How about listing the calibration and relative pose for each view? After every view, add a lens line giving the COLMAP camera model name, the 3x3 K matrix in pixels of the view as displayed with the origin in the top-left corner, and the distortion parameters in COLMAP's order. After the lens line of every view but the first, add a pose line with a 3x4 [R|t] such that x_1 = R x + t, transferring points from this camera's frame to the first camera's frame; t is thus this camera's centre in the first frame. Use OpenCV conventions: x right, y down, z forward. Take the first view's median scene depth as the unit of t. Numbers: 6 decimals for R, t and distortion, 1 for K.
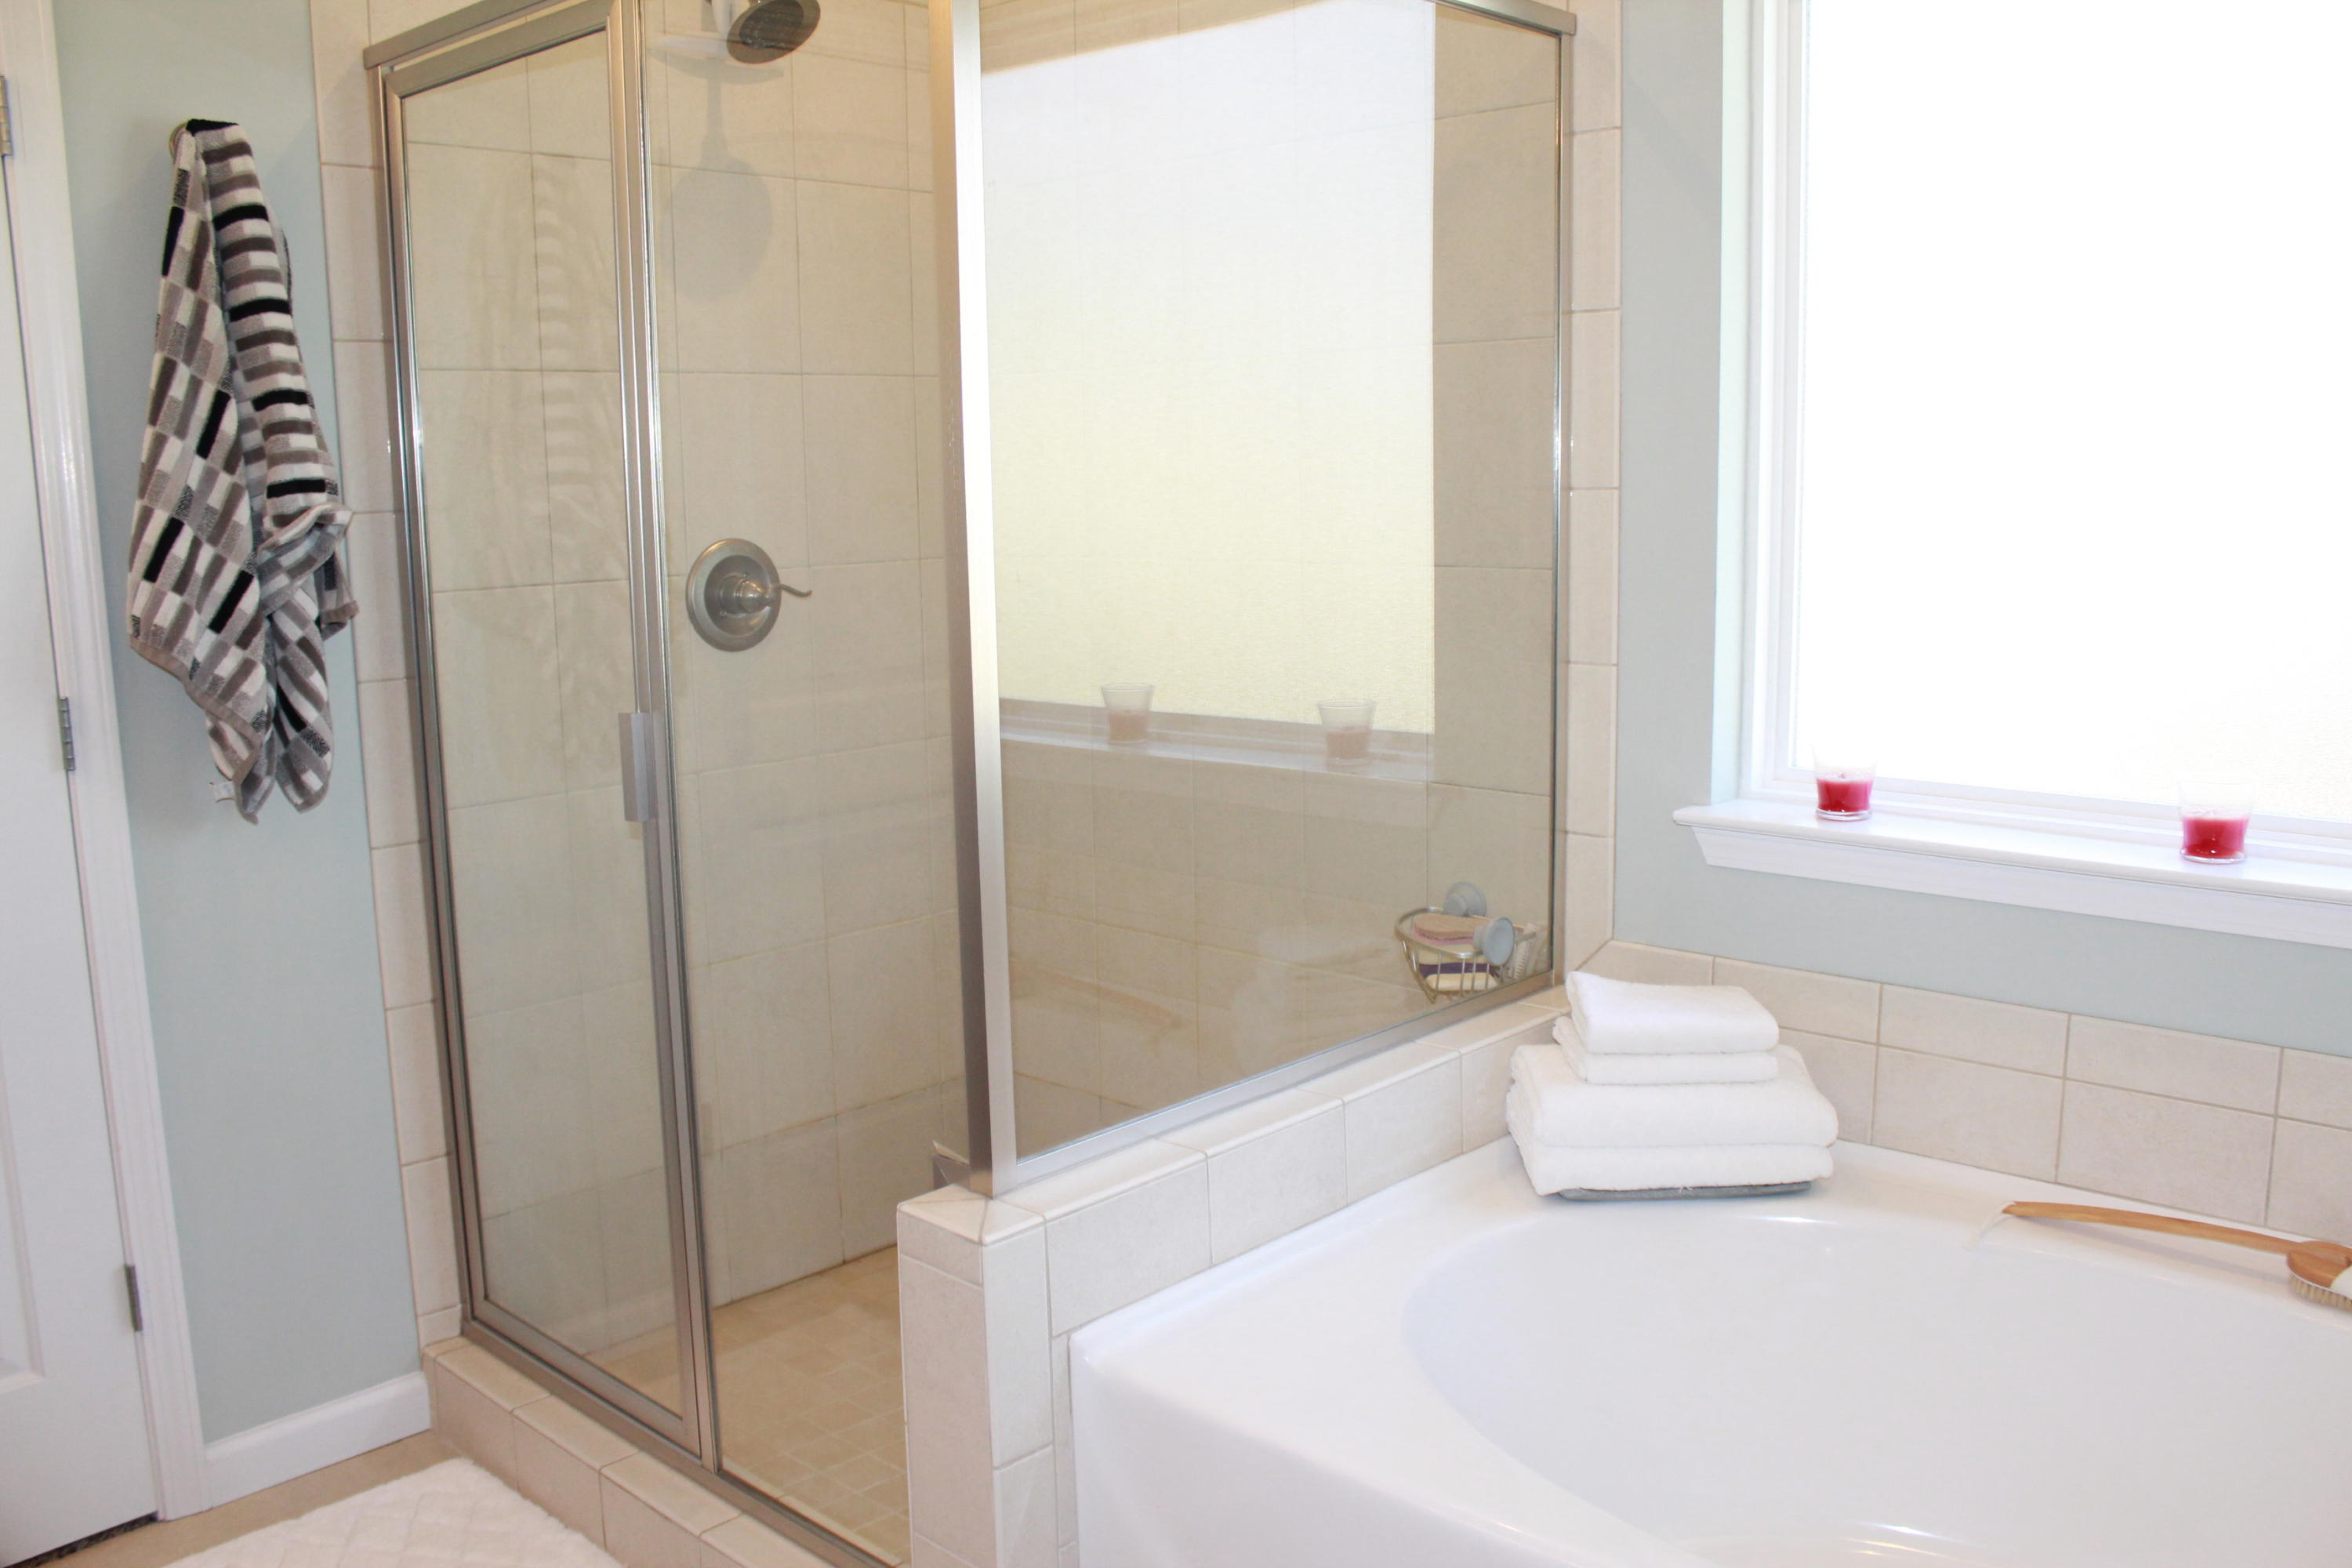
lens RADIAL K [[1969.1, 0, 1182.1], [0, 1969.1, 797.8], [0, 0, 1]] dist [-0.164911, 0.144429]
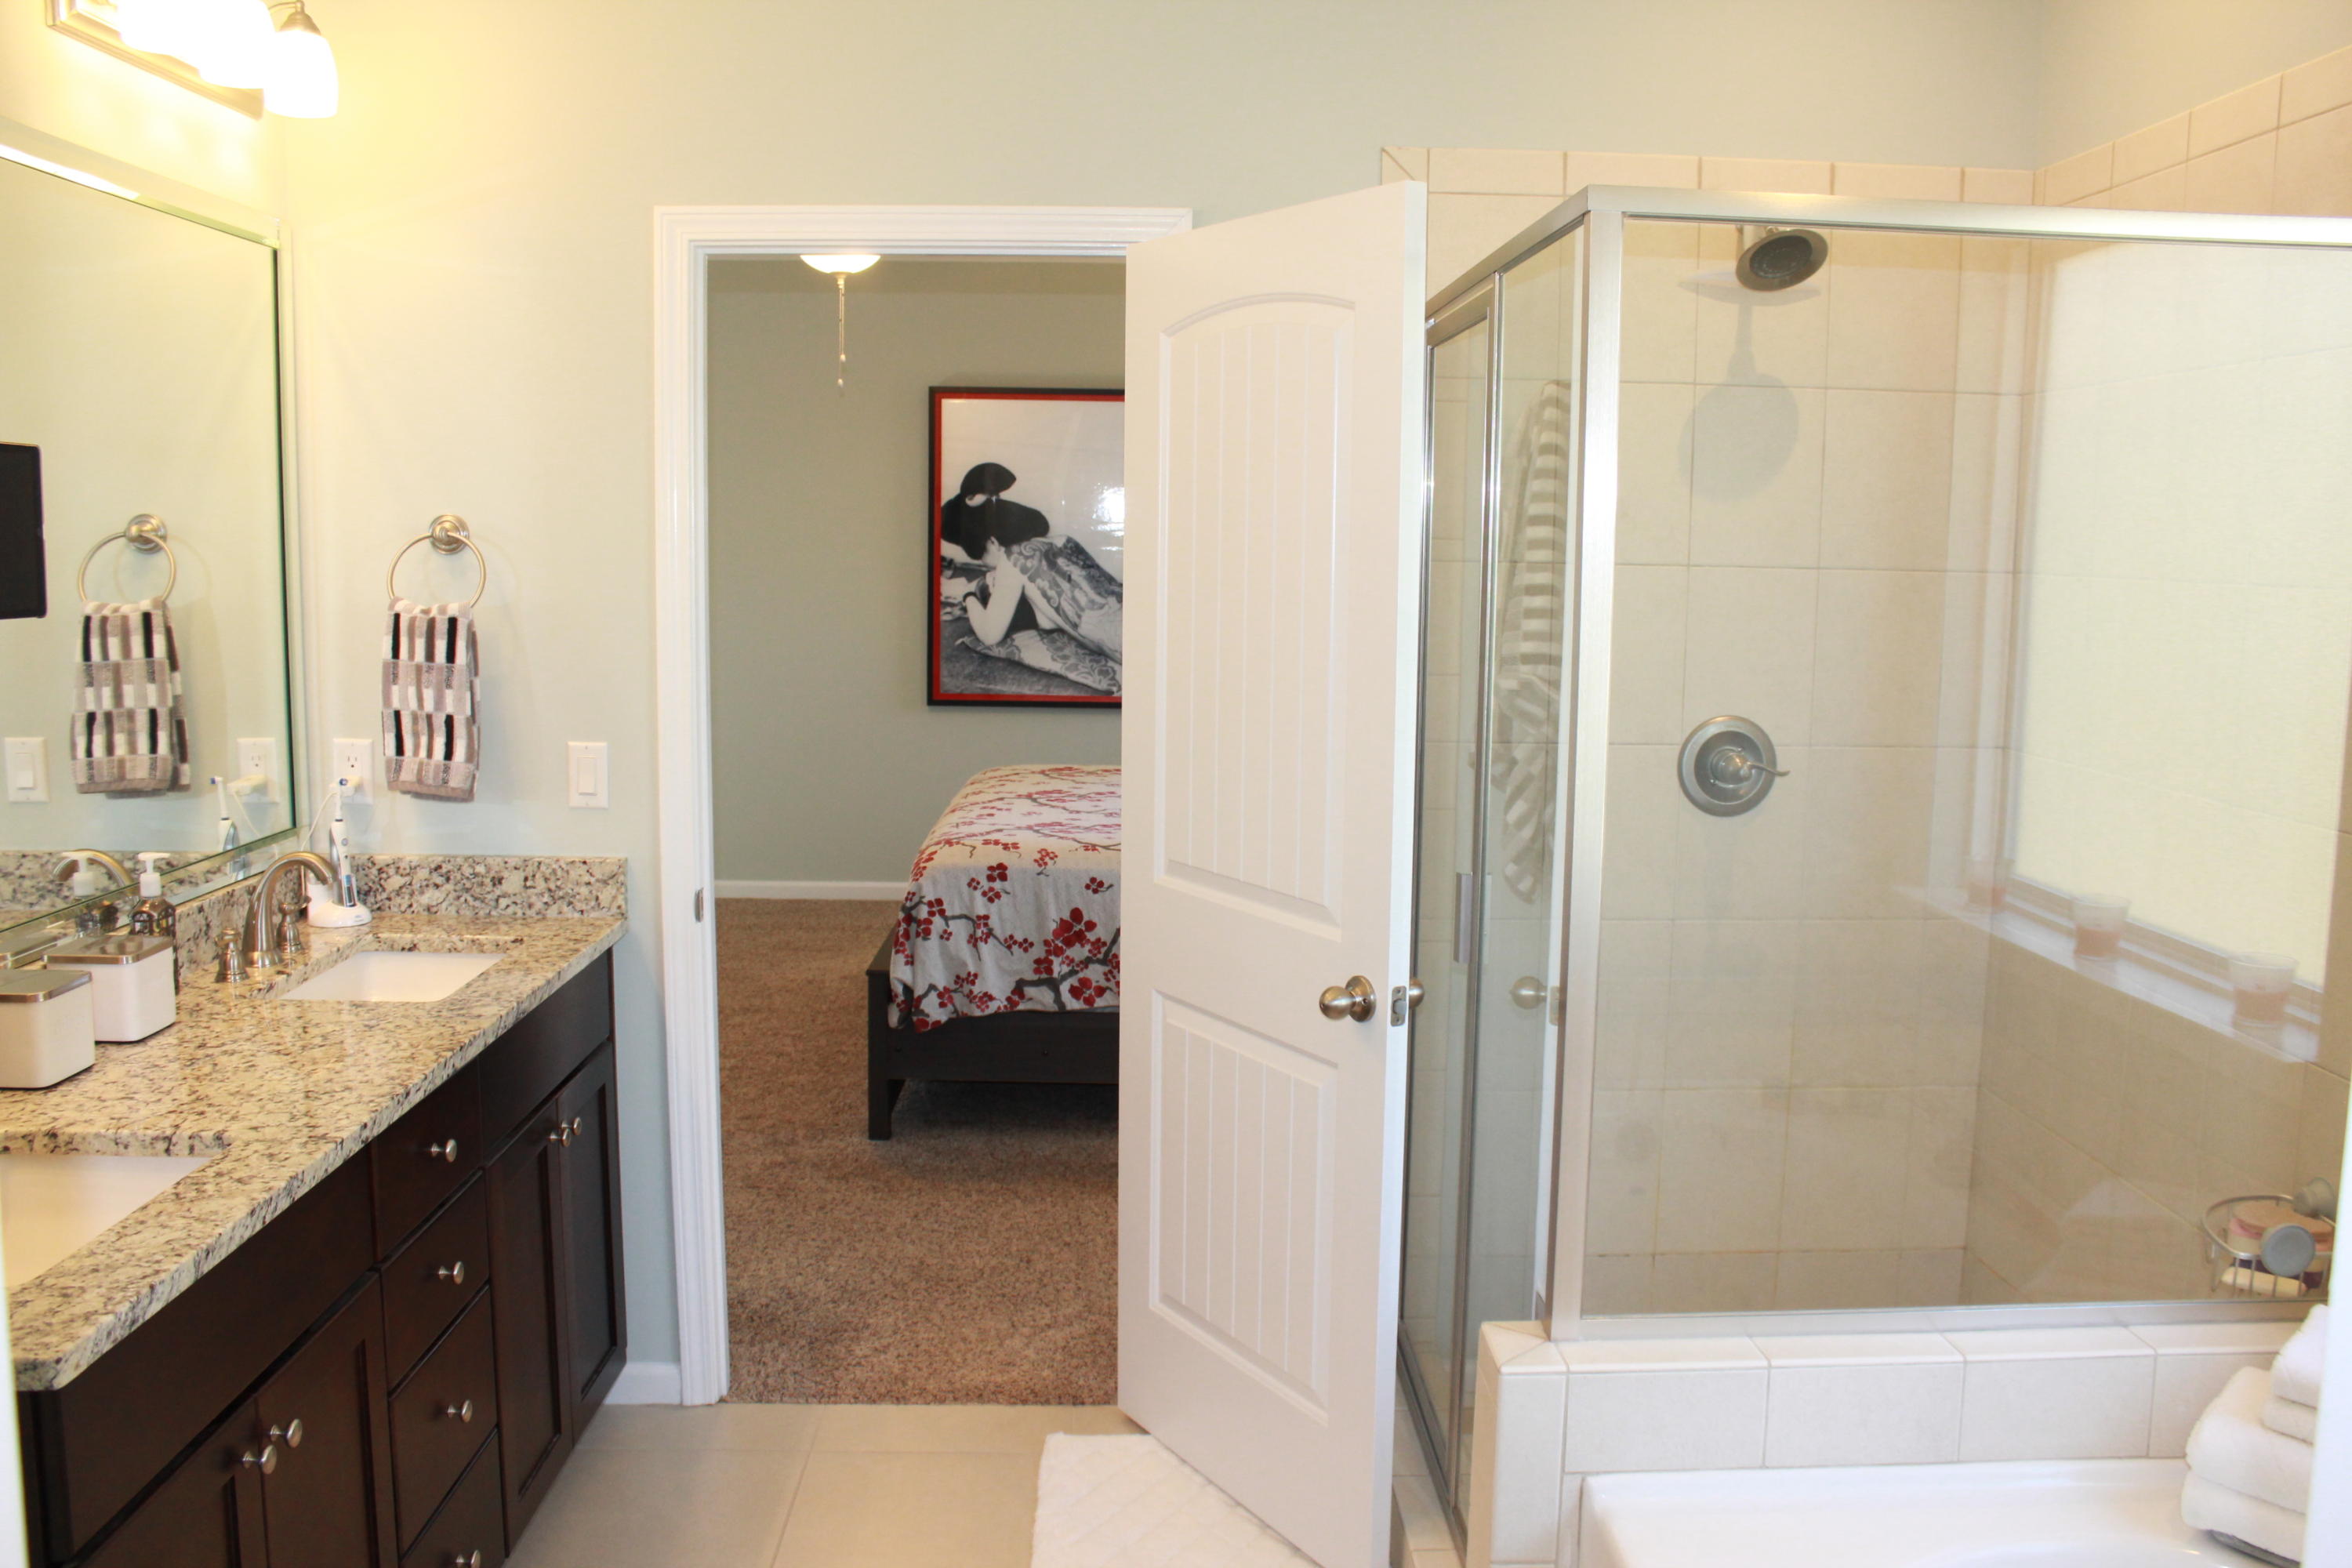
lens RADIAL K [[1969.1, 0, 1182.1], [0, 1969.1, 797.8], [0, 0, 1]] dist [-0.164911, 0.144429]
pose [[0.702302, 0.119884, -0.701712, 0.384389], [-0.145765, 0.989050, 0.023087, -0.079031], [0.696796, 0.086070, 0.712087, 0.004723]]
